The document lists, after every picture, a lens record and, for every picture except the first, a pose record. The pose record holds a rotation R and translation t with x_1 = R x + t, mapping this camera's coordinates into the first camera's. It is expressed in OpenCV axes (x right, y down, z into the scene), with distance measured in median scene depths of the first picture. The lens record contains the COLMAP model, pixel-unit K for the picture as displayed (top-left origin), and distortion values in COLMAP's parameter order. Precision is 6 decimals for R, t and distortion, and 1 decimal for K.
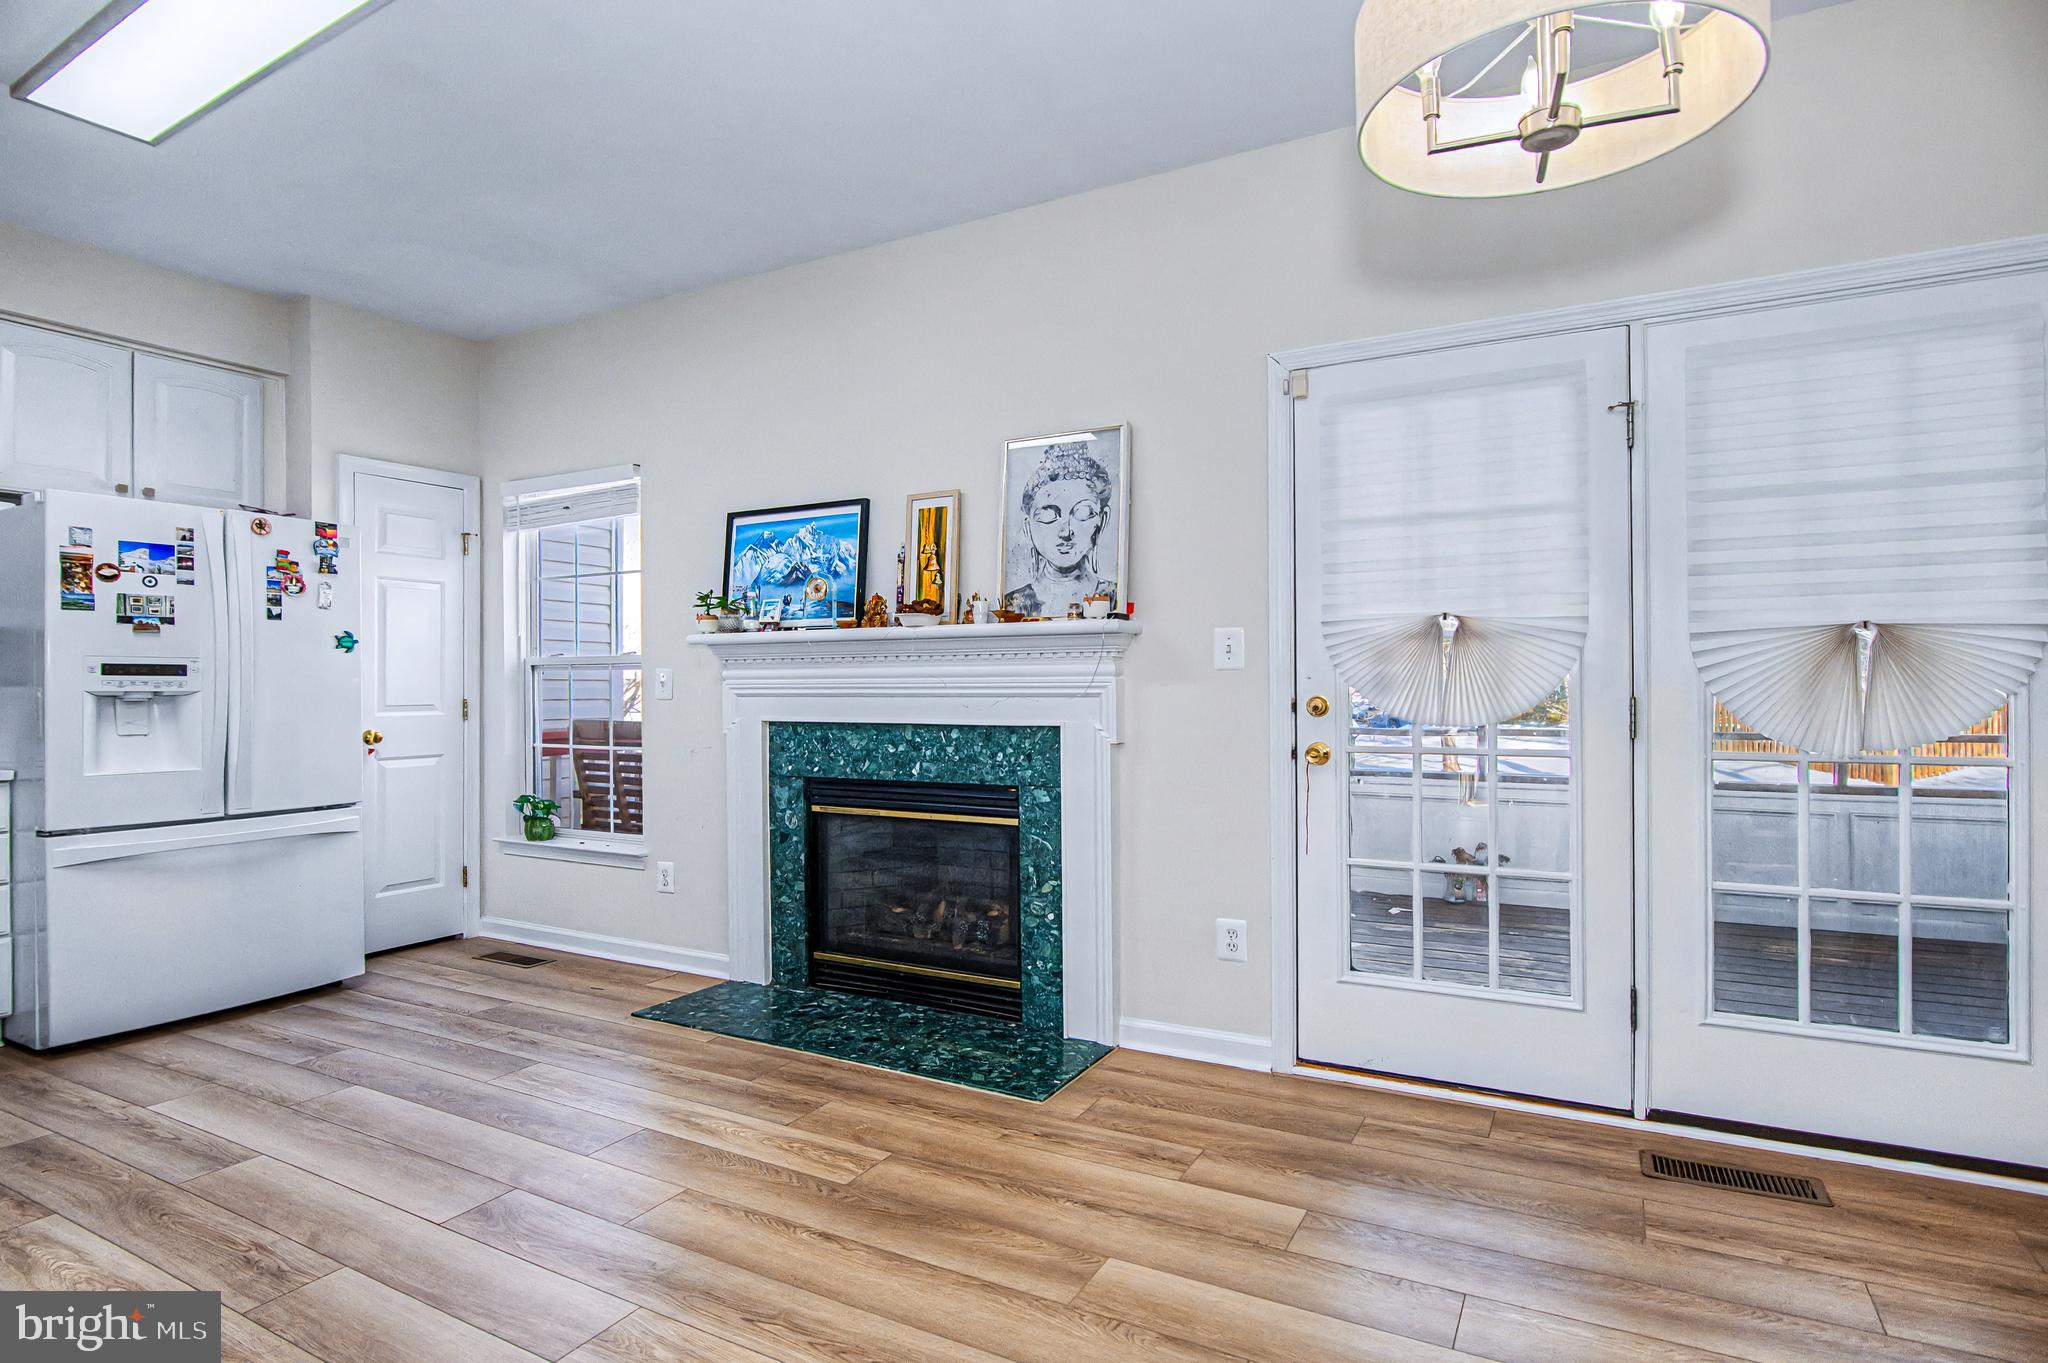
lens RADIAL K [[1006.2, 0, 1028.3], [0, 1006.2, 670.6], [0, 0, 1]] dist [-0.012990, -0.000797]
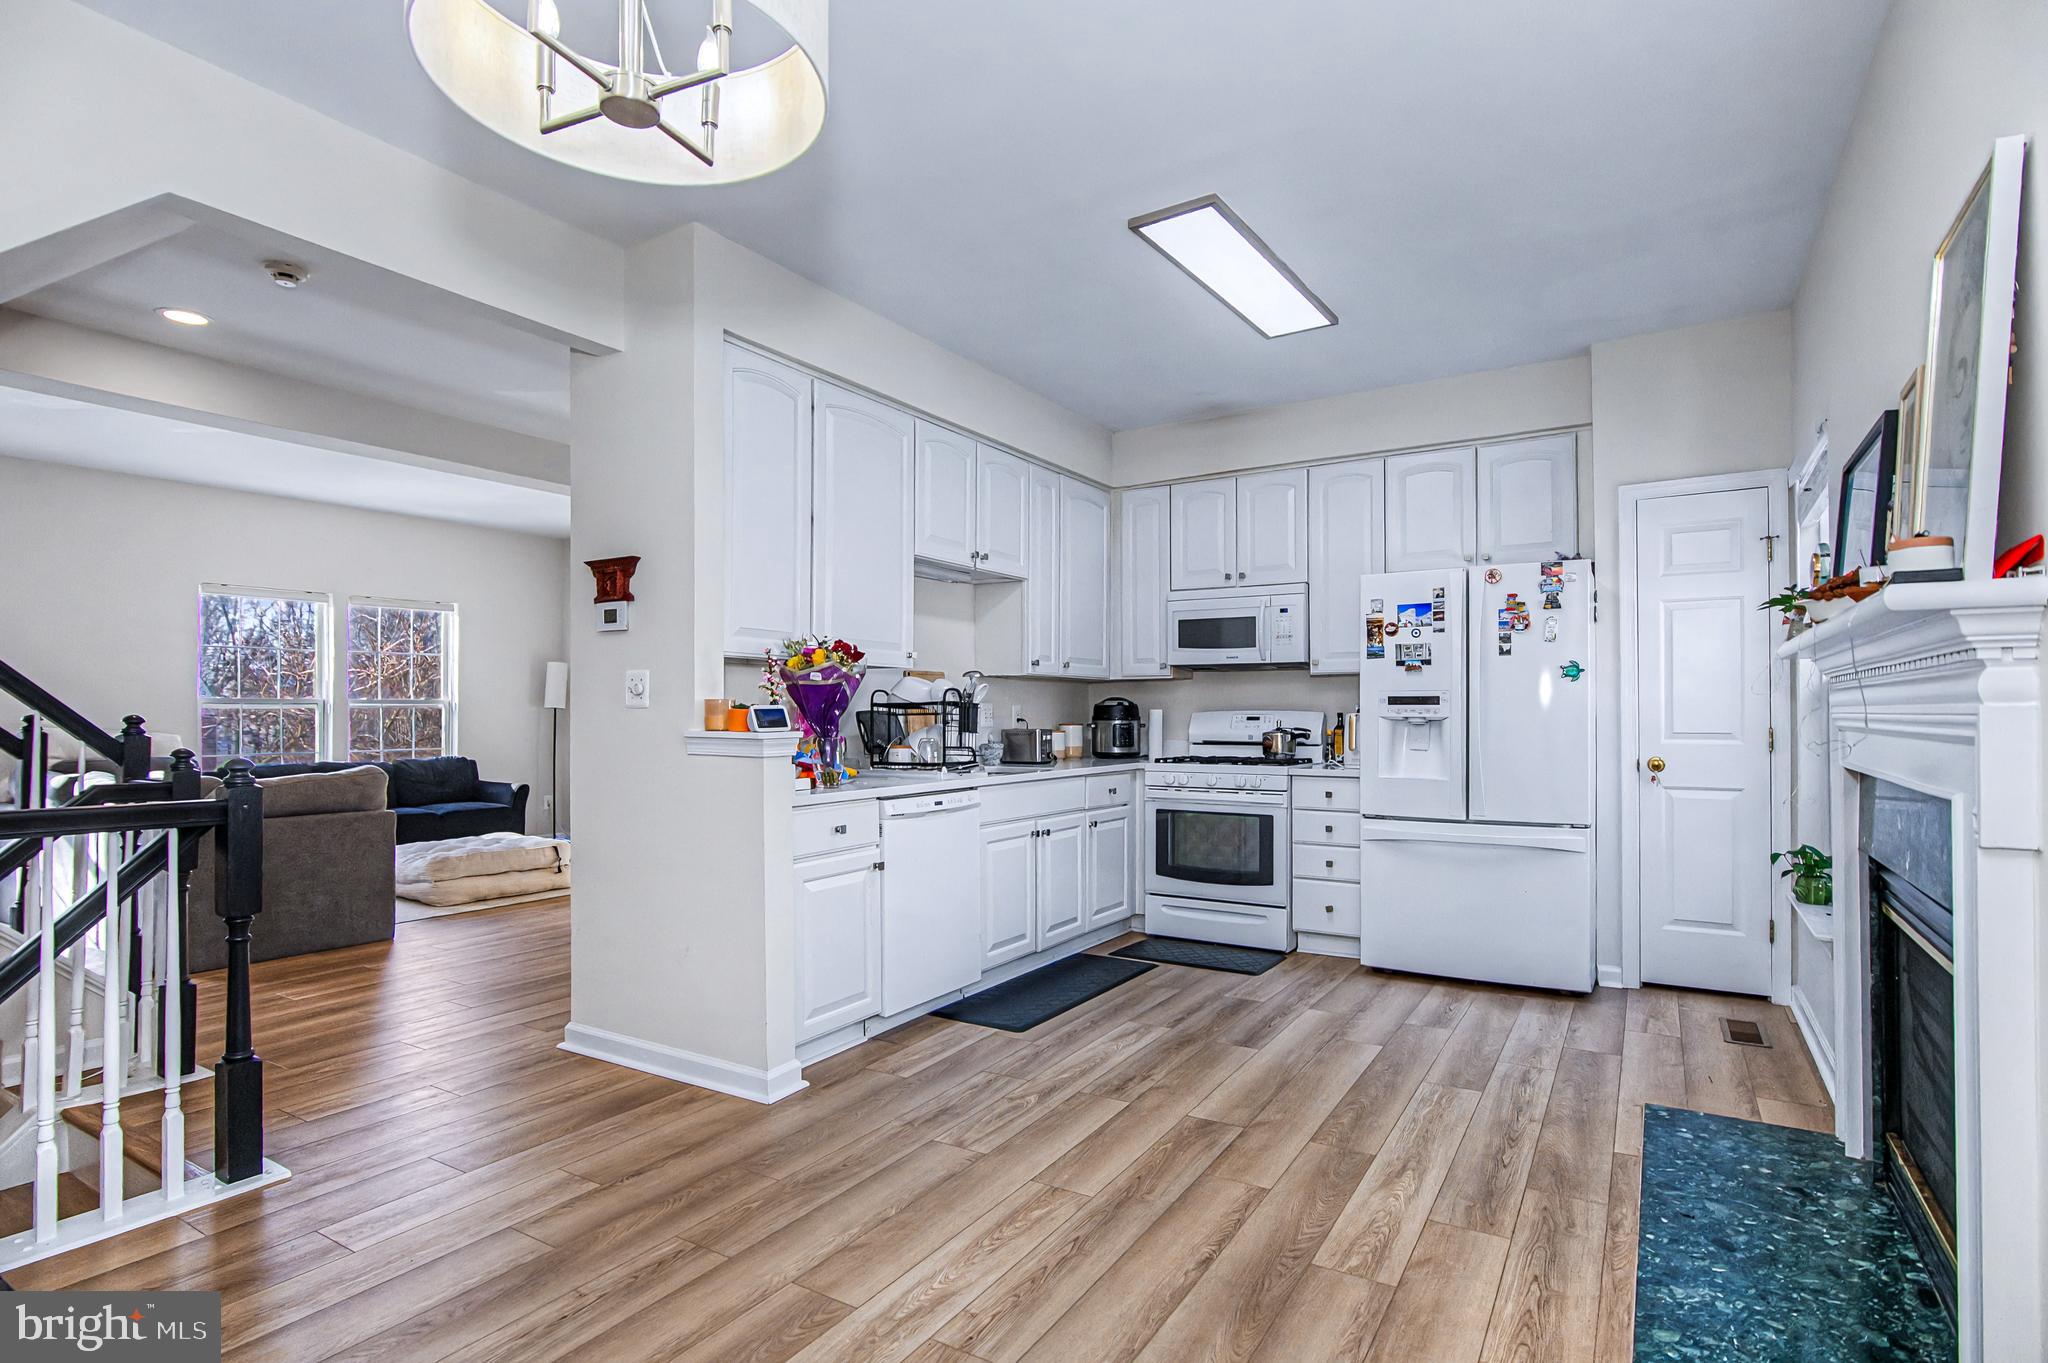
lens RADIAL K [[1105.3, 0, 1027.6], [0, 1105.3, 698.2], [0, 0, 1]] dist [-0.015559, 0.001999]
pose [[-0.047242, -0.004387, -0.998874, 0.593088], [0.016093, 0.999857, -0.005152, -0.004247], [0.998754, -0.016318, -0.047165, 0.560764]]
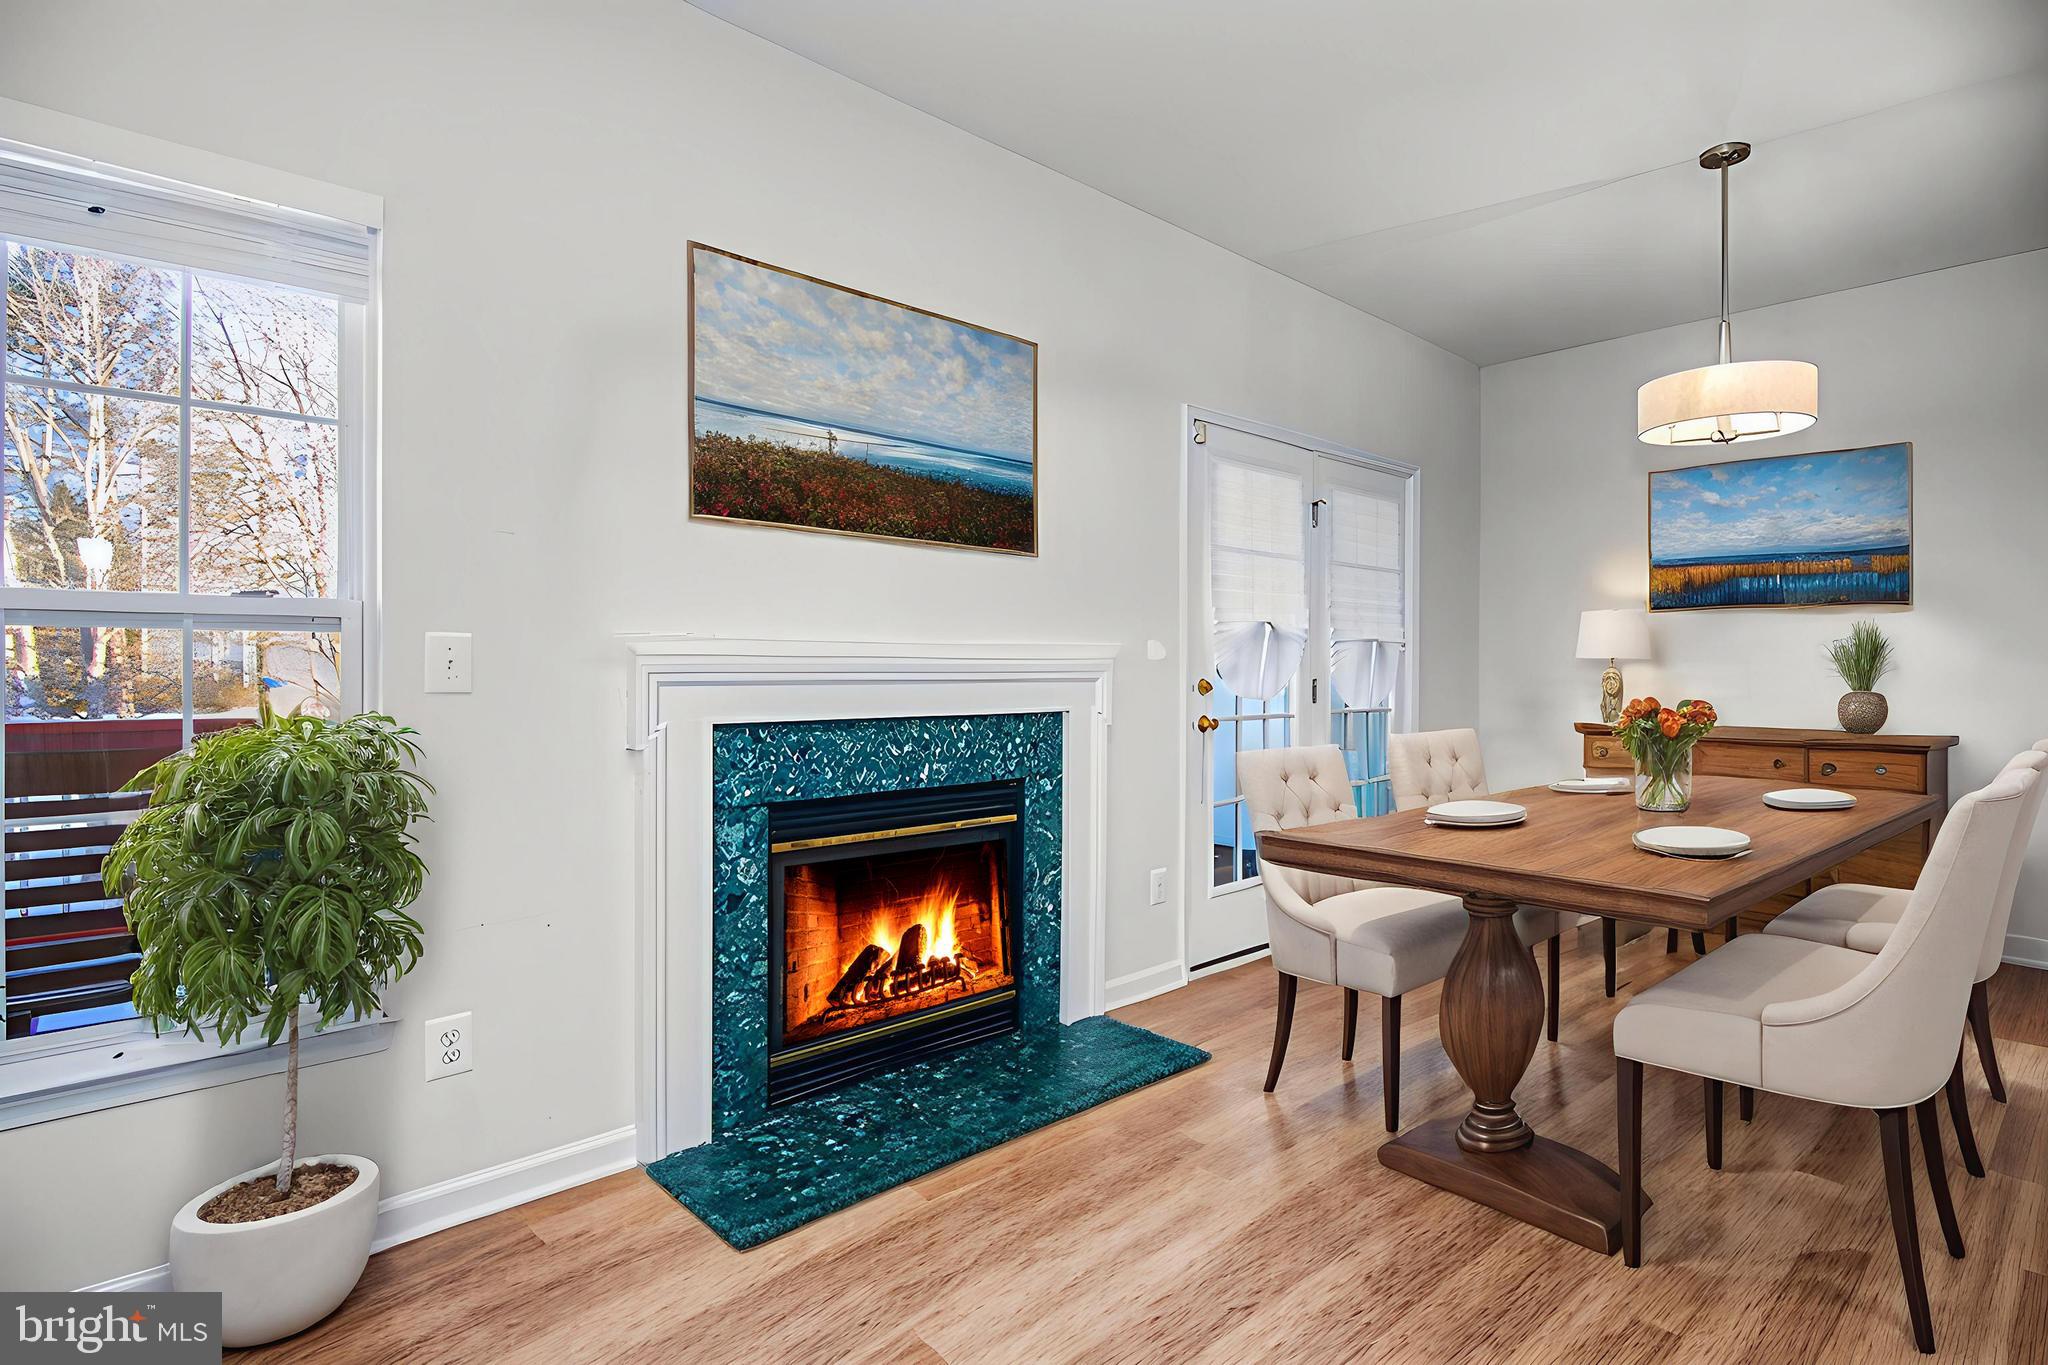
lens RADIAL K [[1034.6, 0, 1068.6], [0, 1034.6, 644.0], [0, 0, 1]] dist [-0.011749, -0.002854]
pose [[0.328521, 0.017847, 0.944328, -0.936353], [-0.033953, 0.999398, -0.007076, -0.003444], [-0.943886, -0.029738, 0.328930, 0.677038]]
